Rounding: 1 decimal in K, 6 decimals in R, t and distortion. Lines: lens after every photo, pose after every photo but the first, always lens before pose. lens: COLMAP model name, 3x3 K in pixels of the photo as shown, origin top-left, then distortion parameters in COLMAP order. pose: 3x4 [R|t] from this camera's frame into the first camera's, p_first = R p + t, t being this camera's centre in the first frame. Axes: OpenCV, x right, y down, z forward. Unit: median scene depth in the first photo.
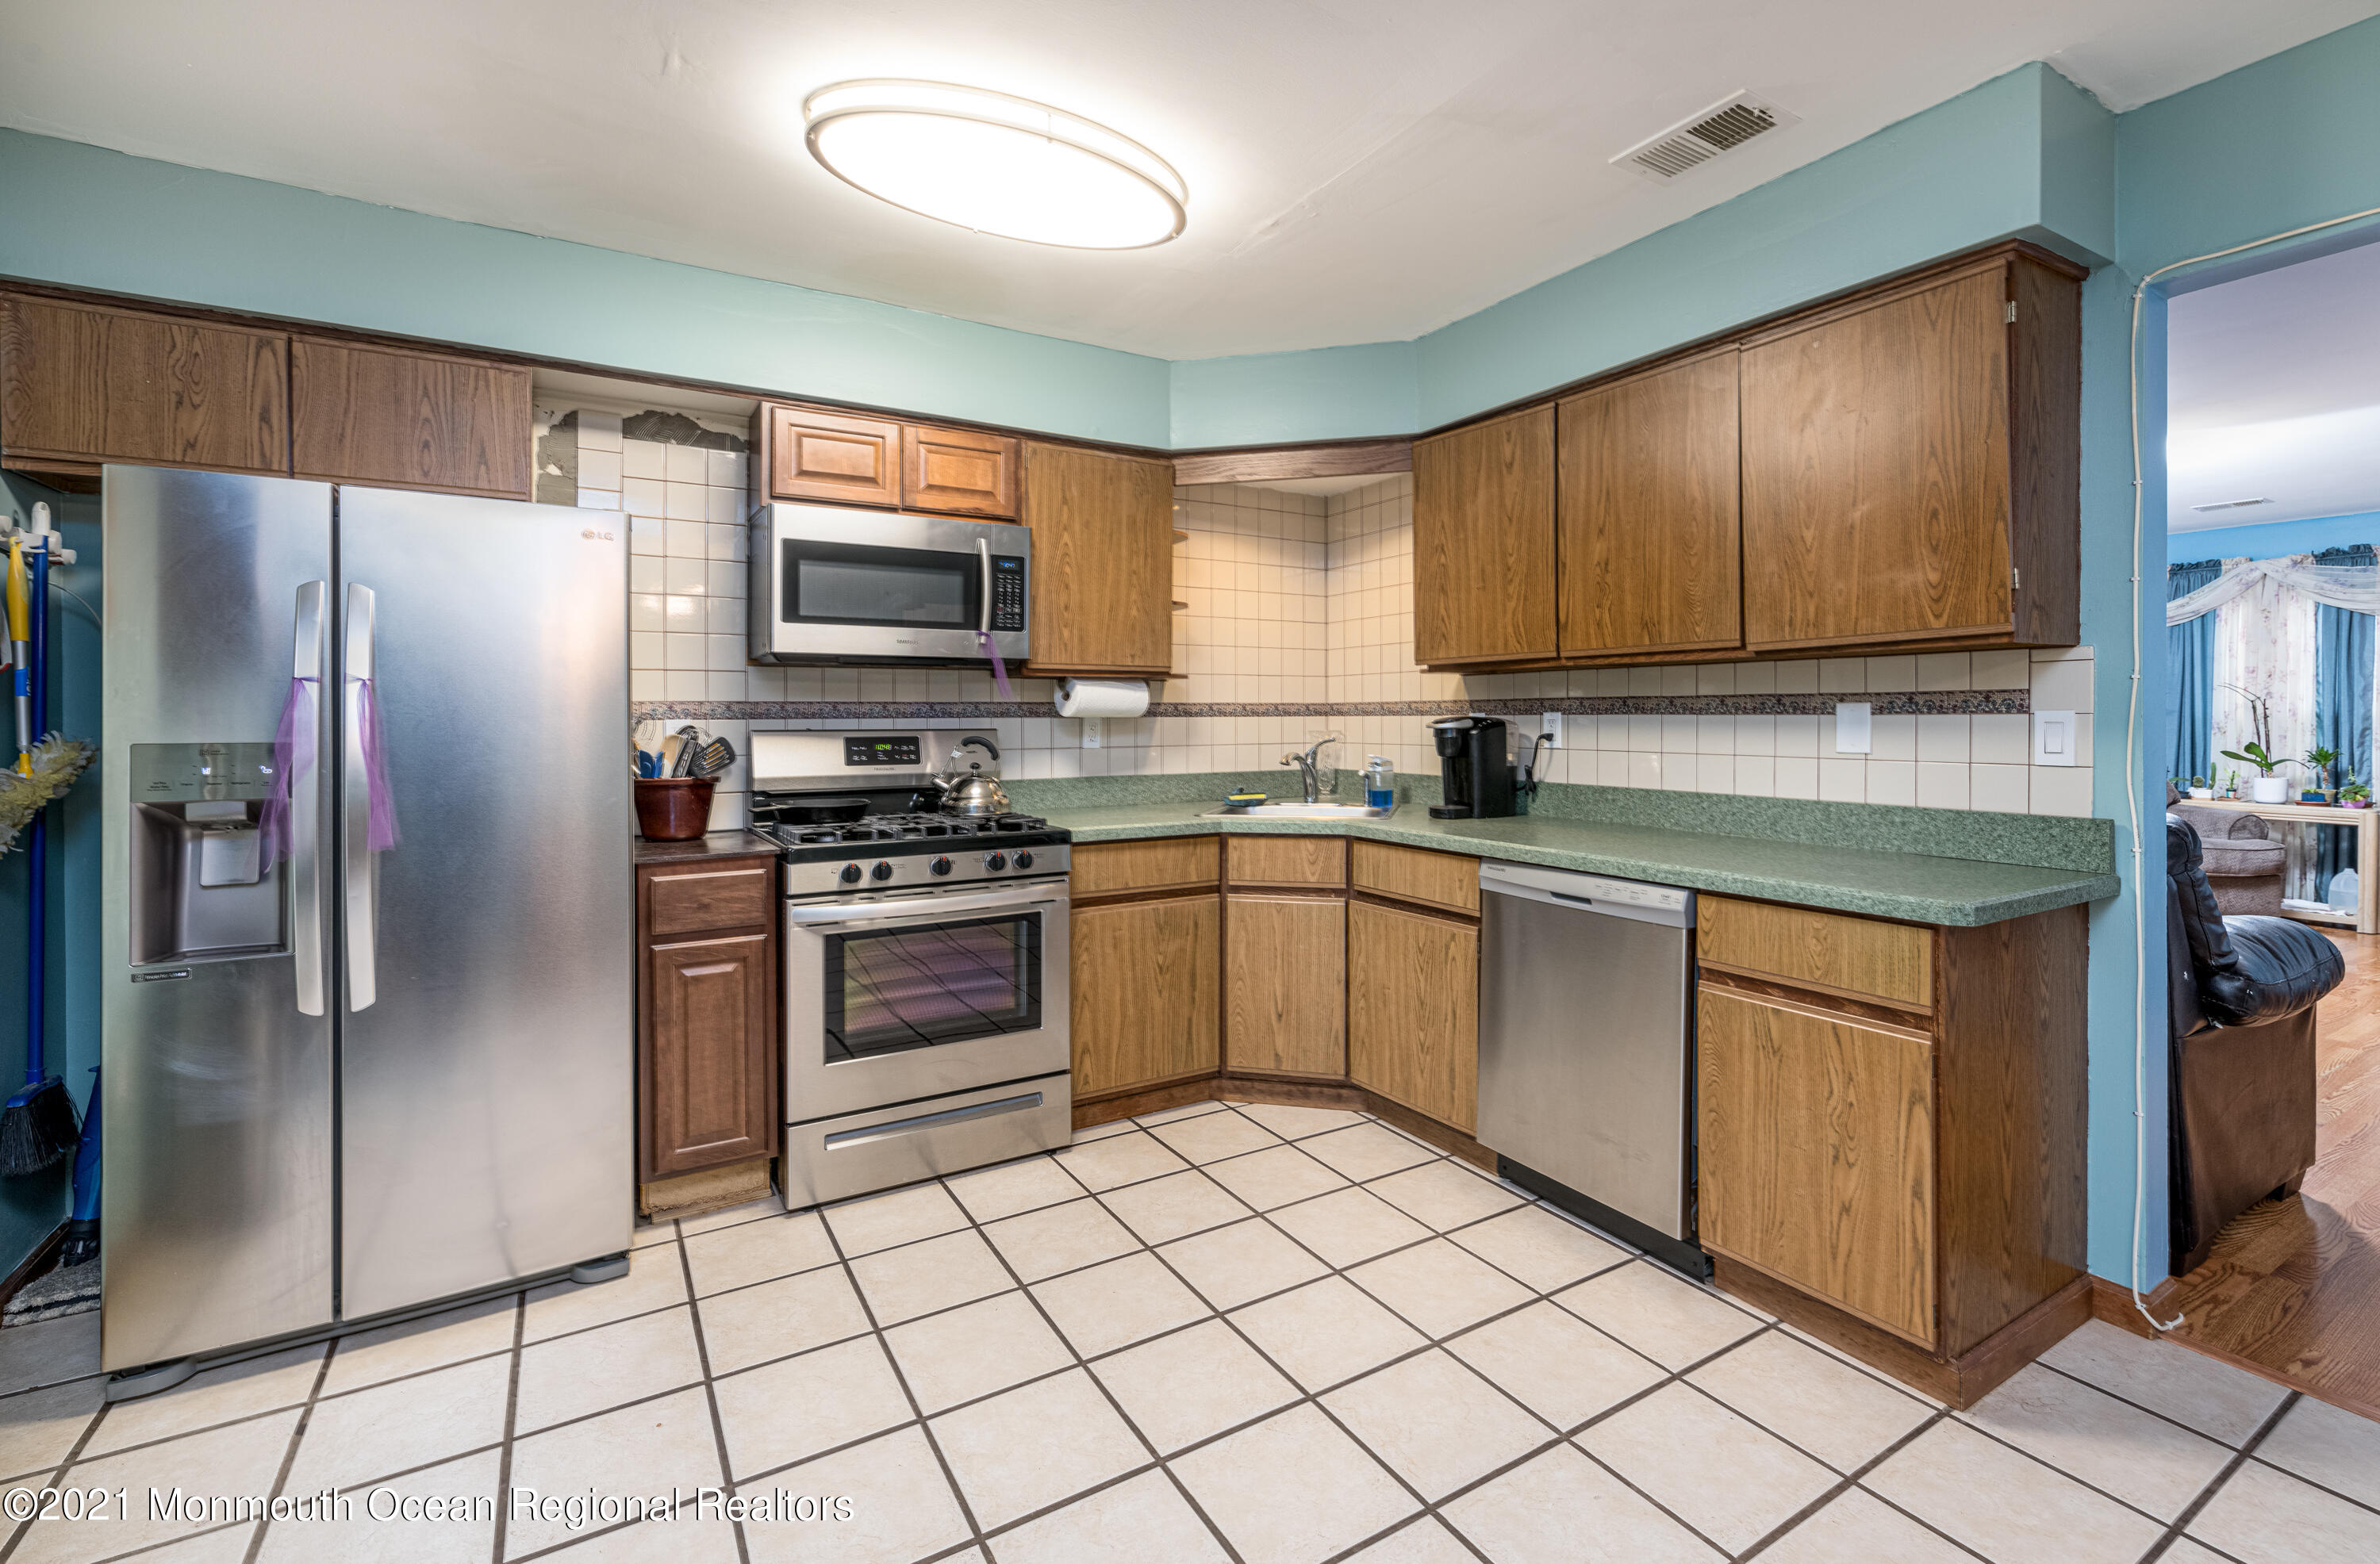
lens RADIAL K [[1039.1, 0, 1202.8], [0, 1039.1, 722.4], [0, 0, 1]] dist [-0.000506, -0.000036]
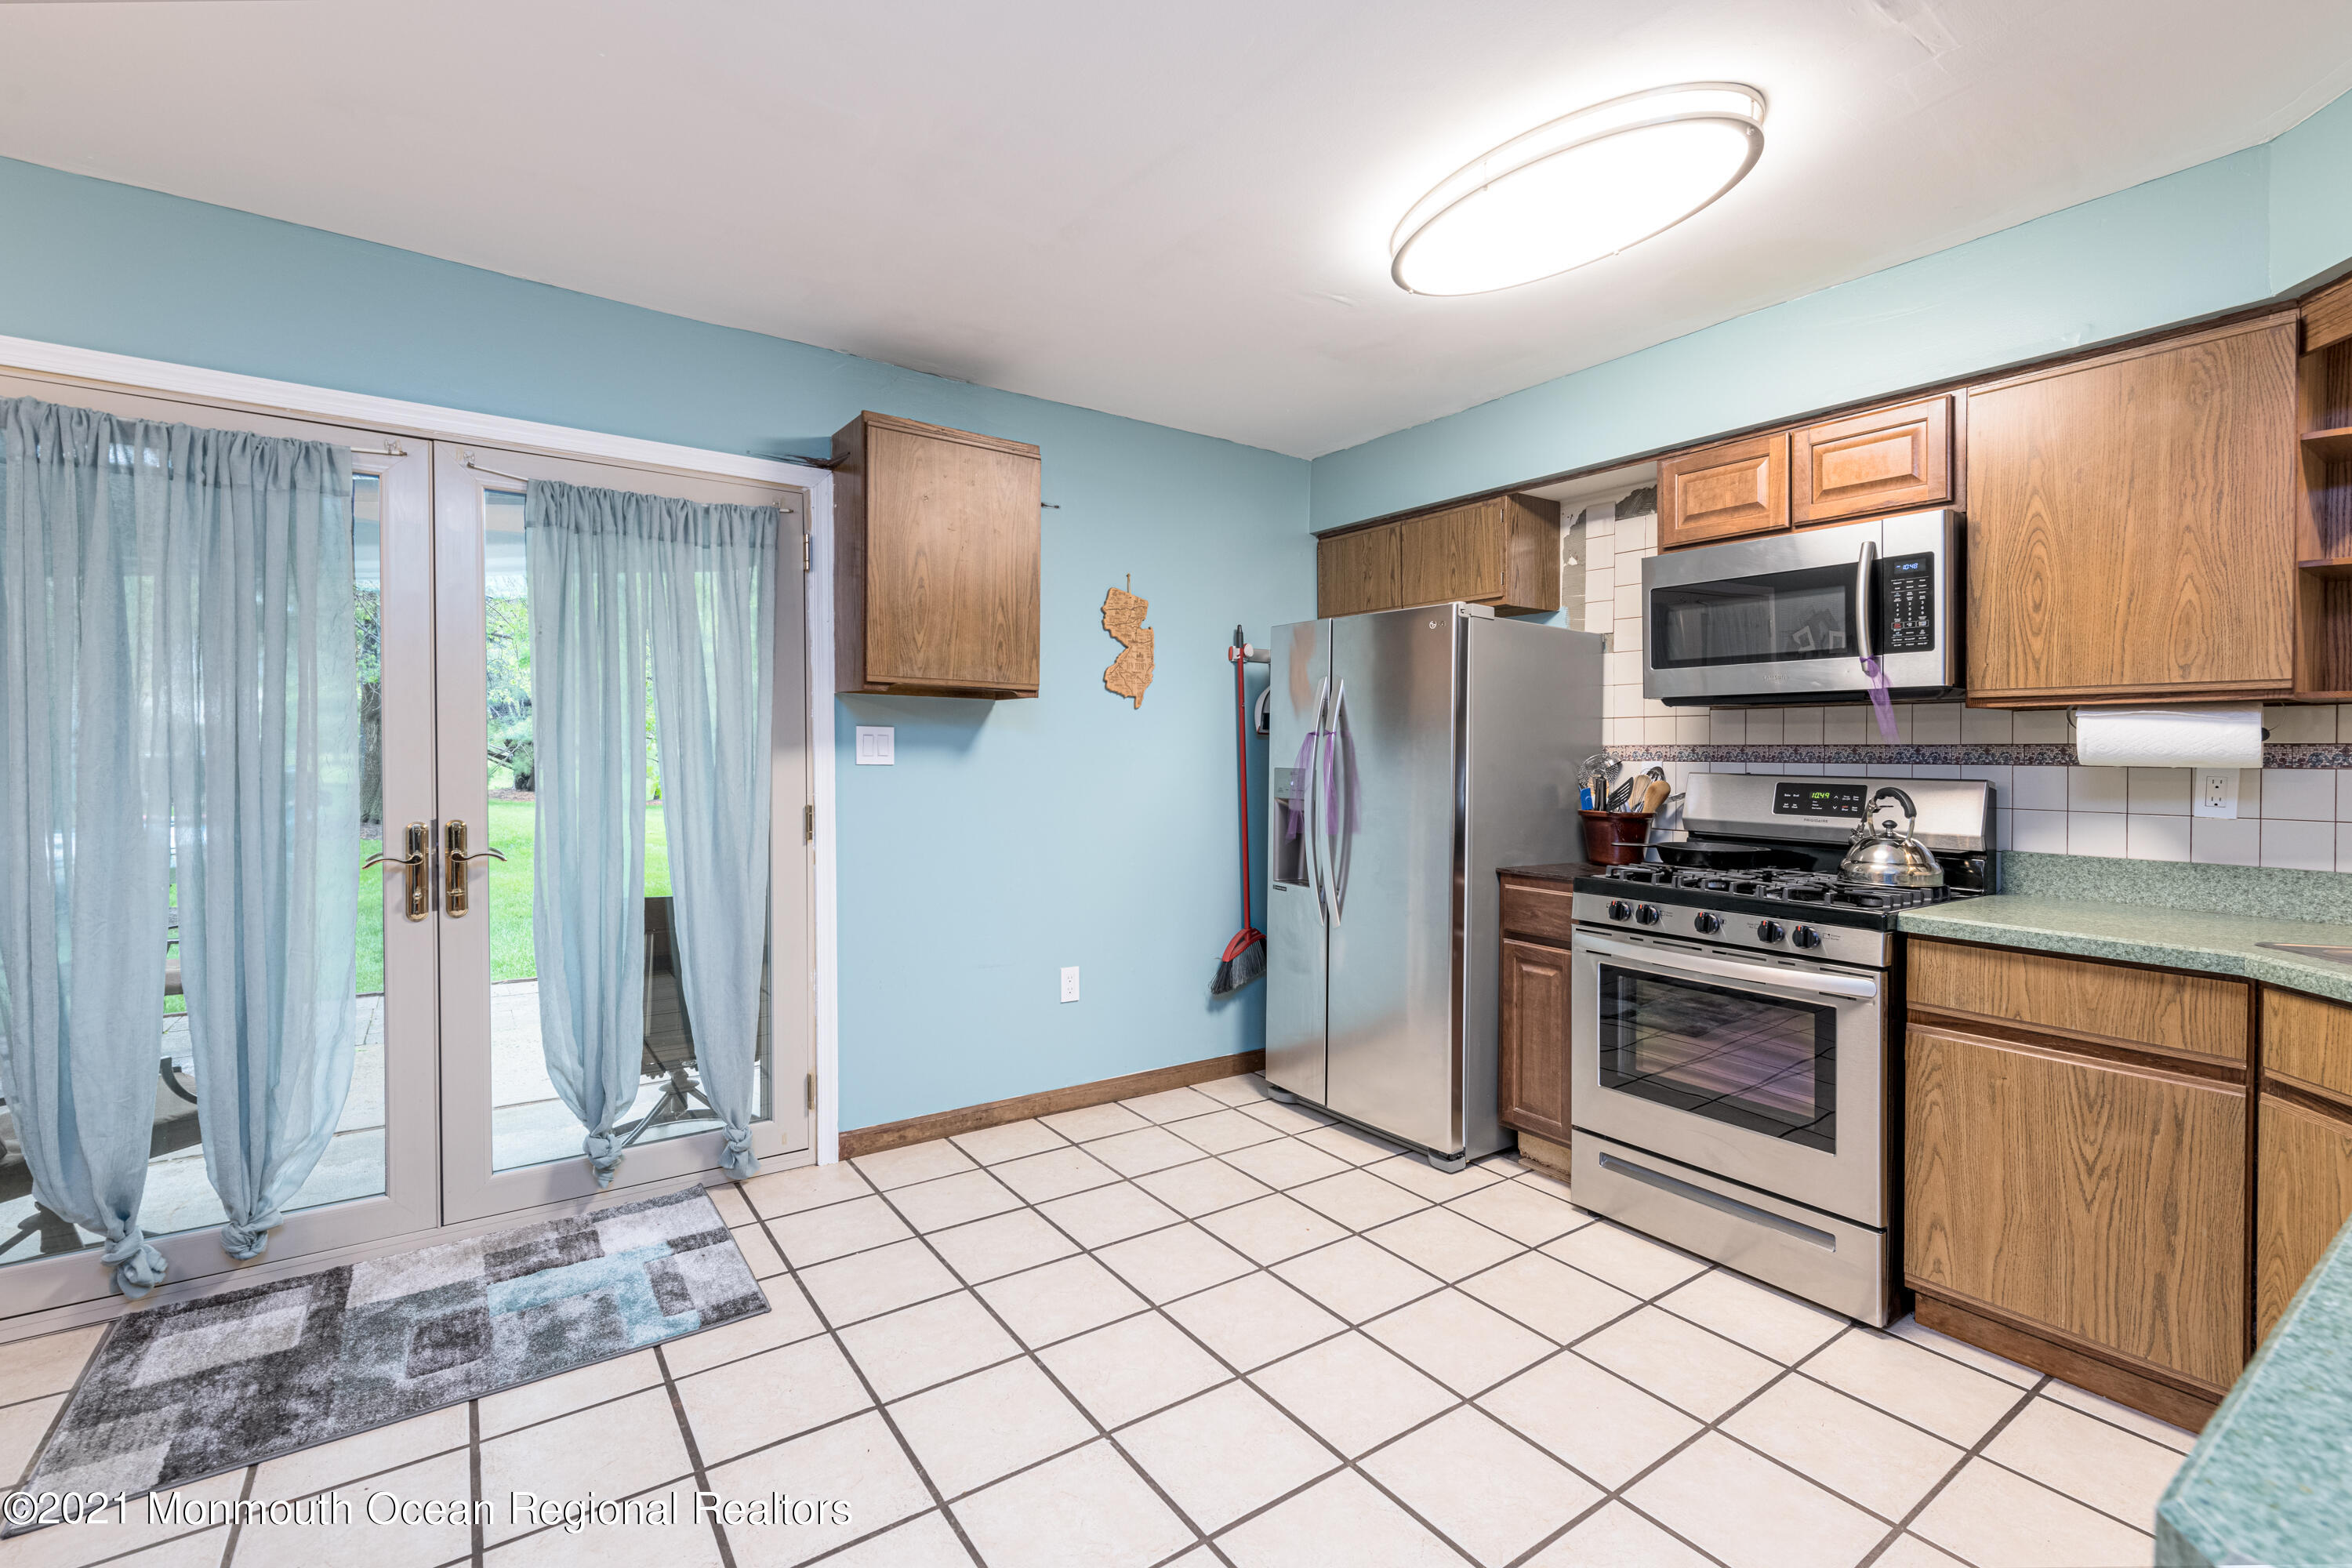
lens RADIAL K [[1028.4, 0, 1186.0], [0, 1028.4, 773.8], [0, 0, 1]] dist [0.001051, -0.000226]
pose [[0.074294, 0.023487, -0.996960, 0.532490], [-0.017370, 0.999601, 0.022255, -0.004859], [0.997085, 0.015664, 0.074673, 0.403339]]
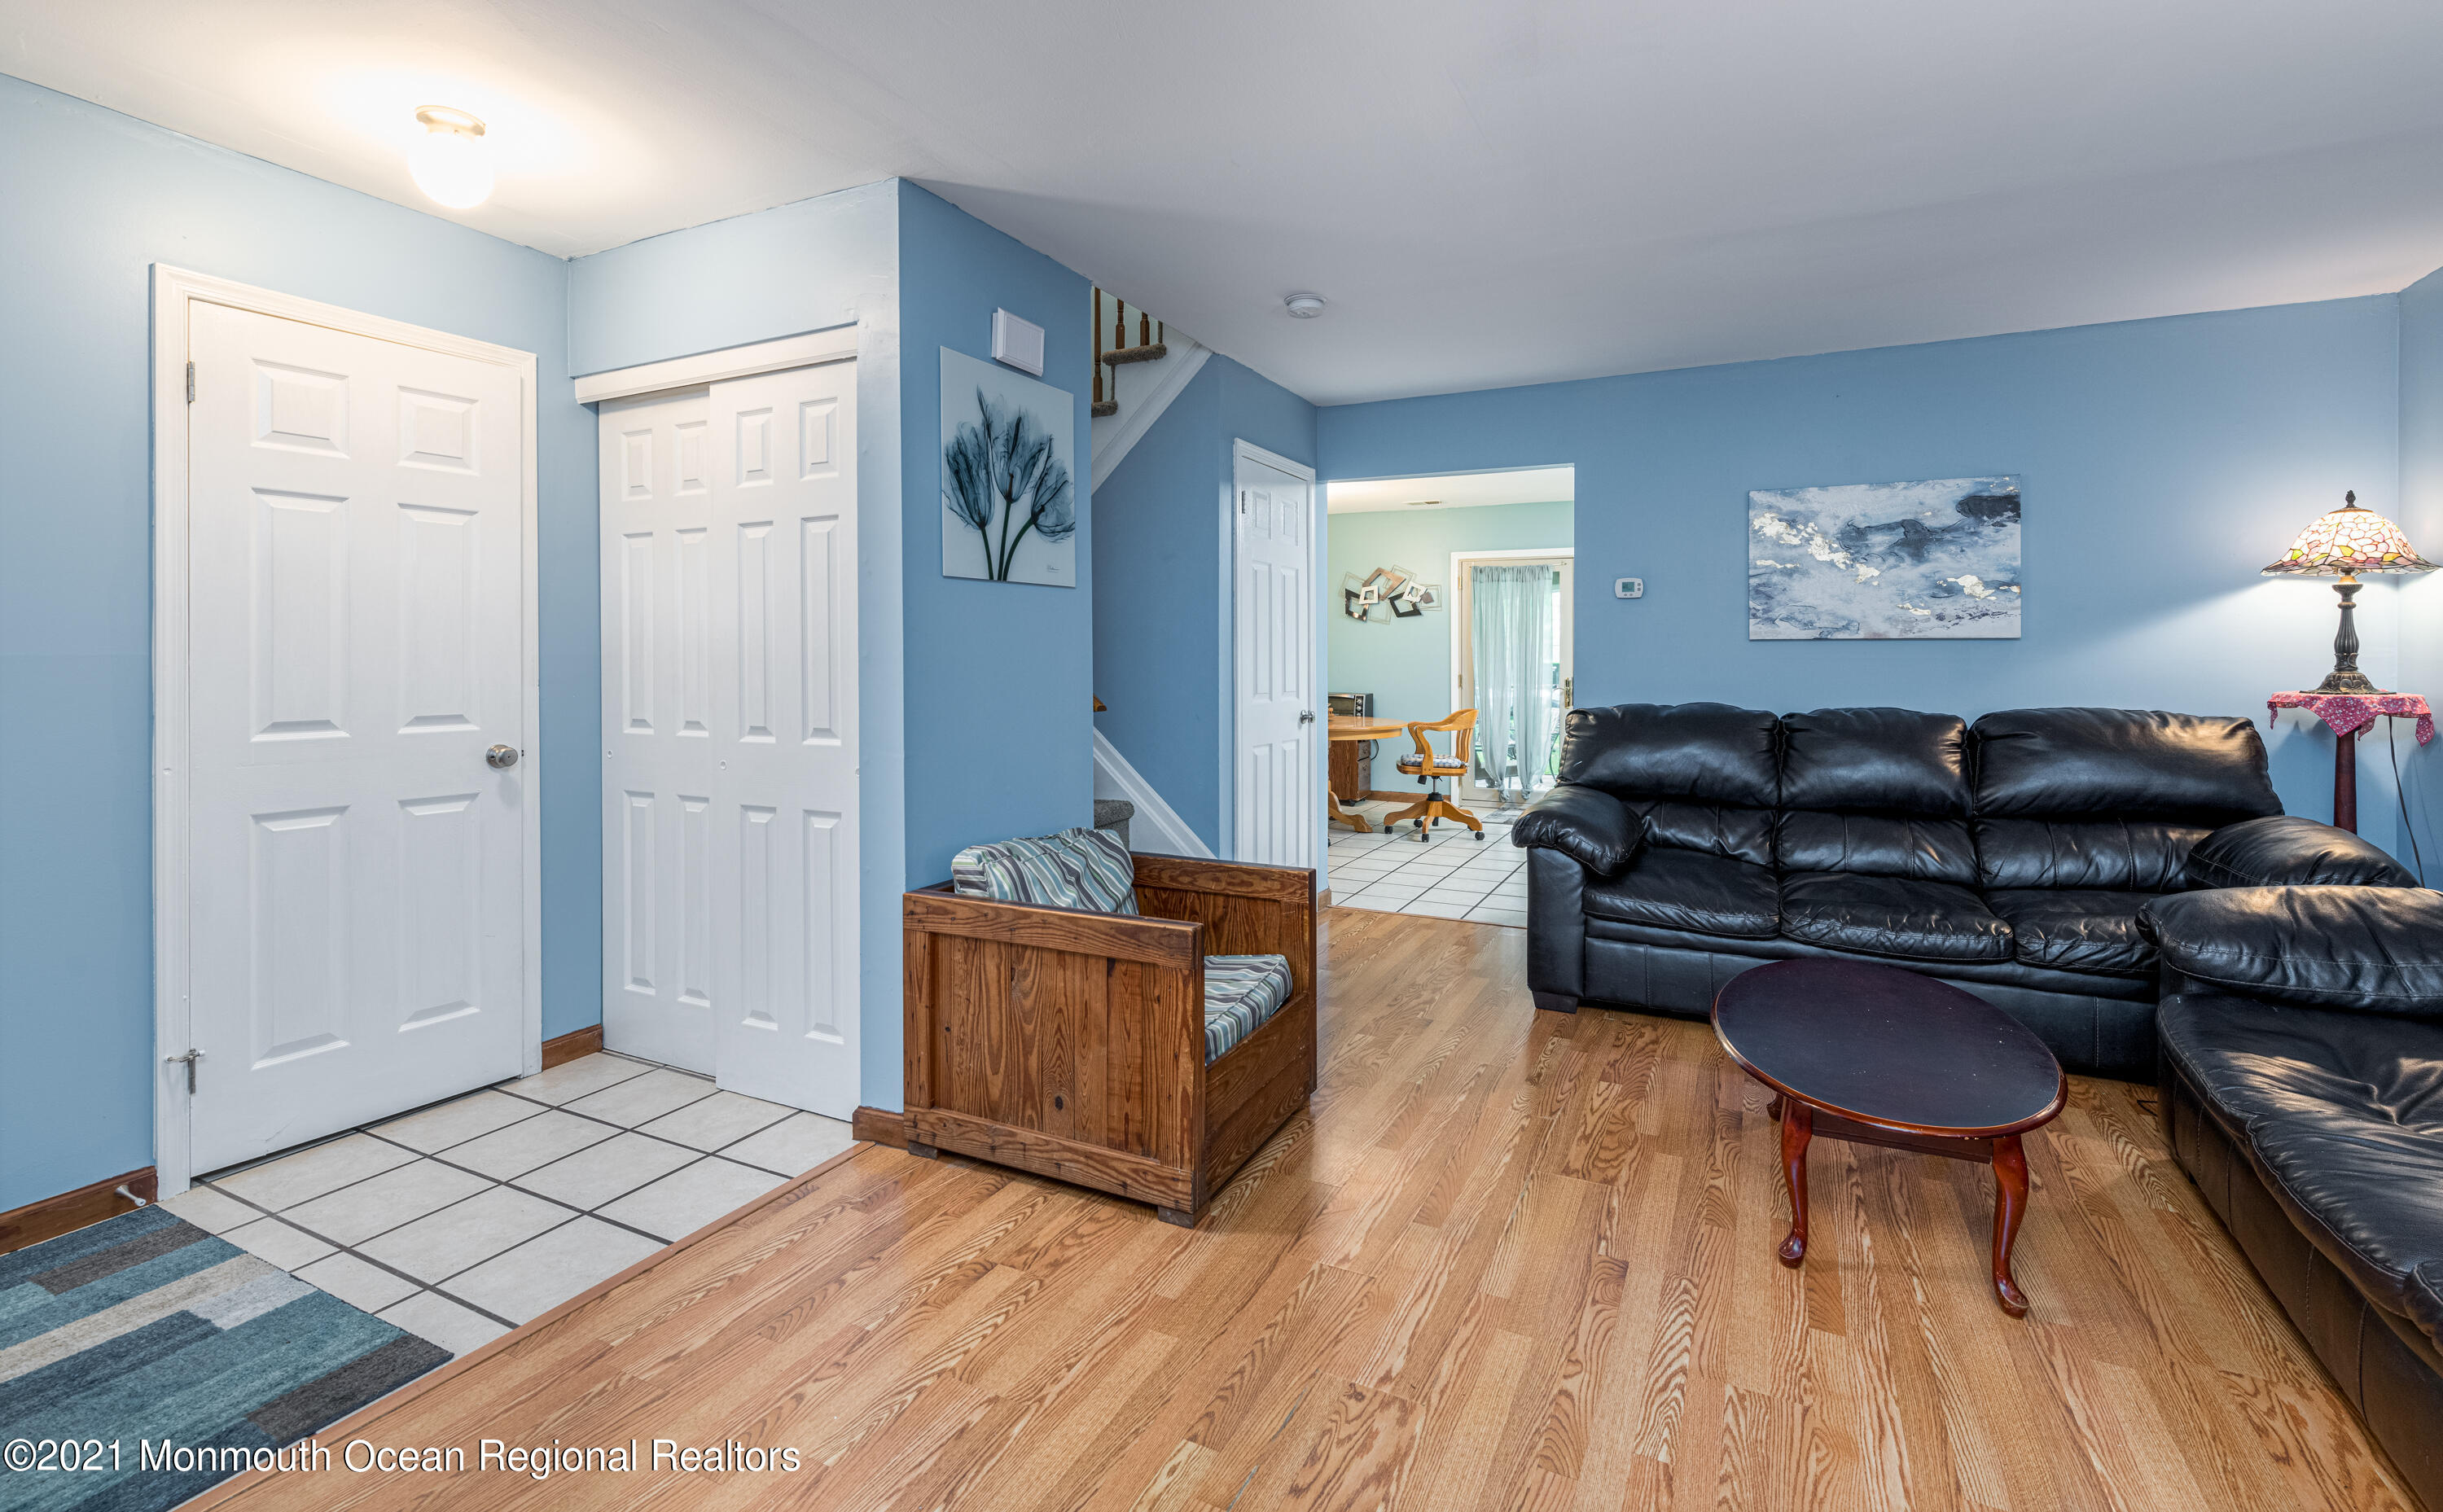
lens RADIAL K [[1067.9, 0, 1247.0], [0, 1067.9, 651.8], [0, 0, 1]] dist [0.000729, 0.000270]
pose [[-0.836592, 0.000853, -0.547825, 1.785866], [-0.004333, 0.999957, 0.008174, -0.021830], [0.547809, 0.009212, -0.836553, 1.623667]]
